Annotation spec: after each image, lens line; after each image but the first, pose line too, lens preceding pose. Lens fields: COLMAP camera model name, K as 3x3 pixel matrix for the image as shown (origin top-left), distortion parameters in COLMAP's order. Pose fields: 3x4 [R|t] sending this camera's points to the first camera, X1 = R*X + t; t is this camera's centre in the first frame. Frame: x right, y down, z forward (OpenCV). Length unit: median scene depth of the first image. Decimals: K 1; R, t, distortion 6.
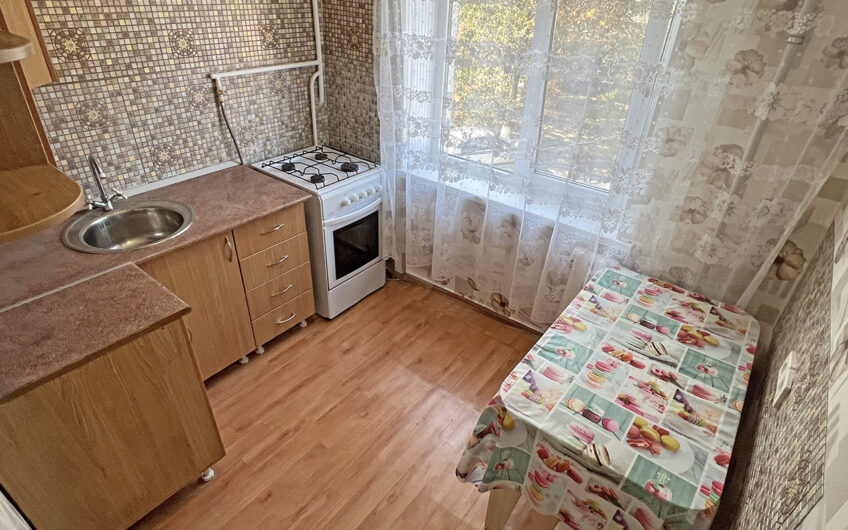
lens RADIAL K [[464.8, 0, 422.0], [0, 464.8, 264.5], [0, 0, 1]] dist [0.000069, -0.000942]
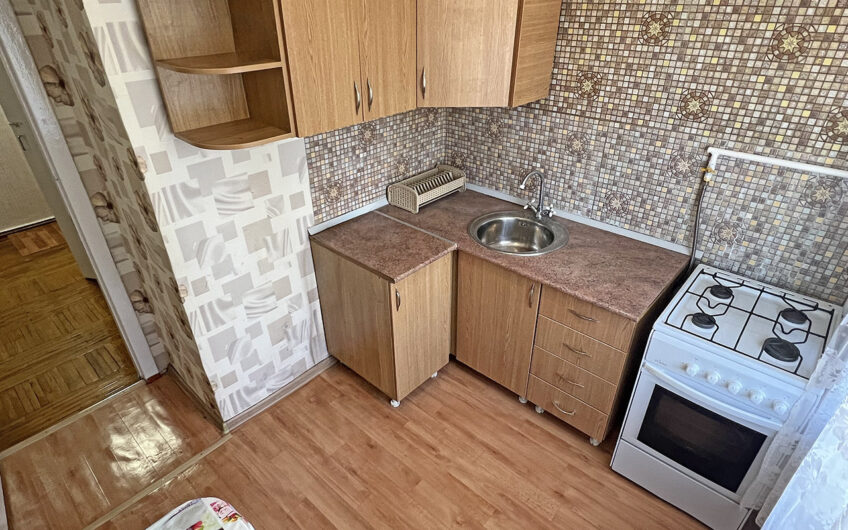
lens RADIAL K [[464.8, 0, 423.3], [0, 464.8, 265.5], [0, 0, 1]] dist [0.000069, -0.000942]
pose [[-0.065900, 0.482860, -0.873215, 0.412099], [-0.525777, 0.726970, 0.441671, -0.376578], [0.848066, 0.488222, 0.205969, 0.541948]]
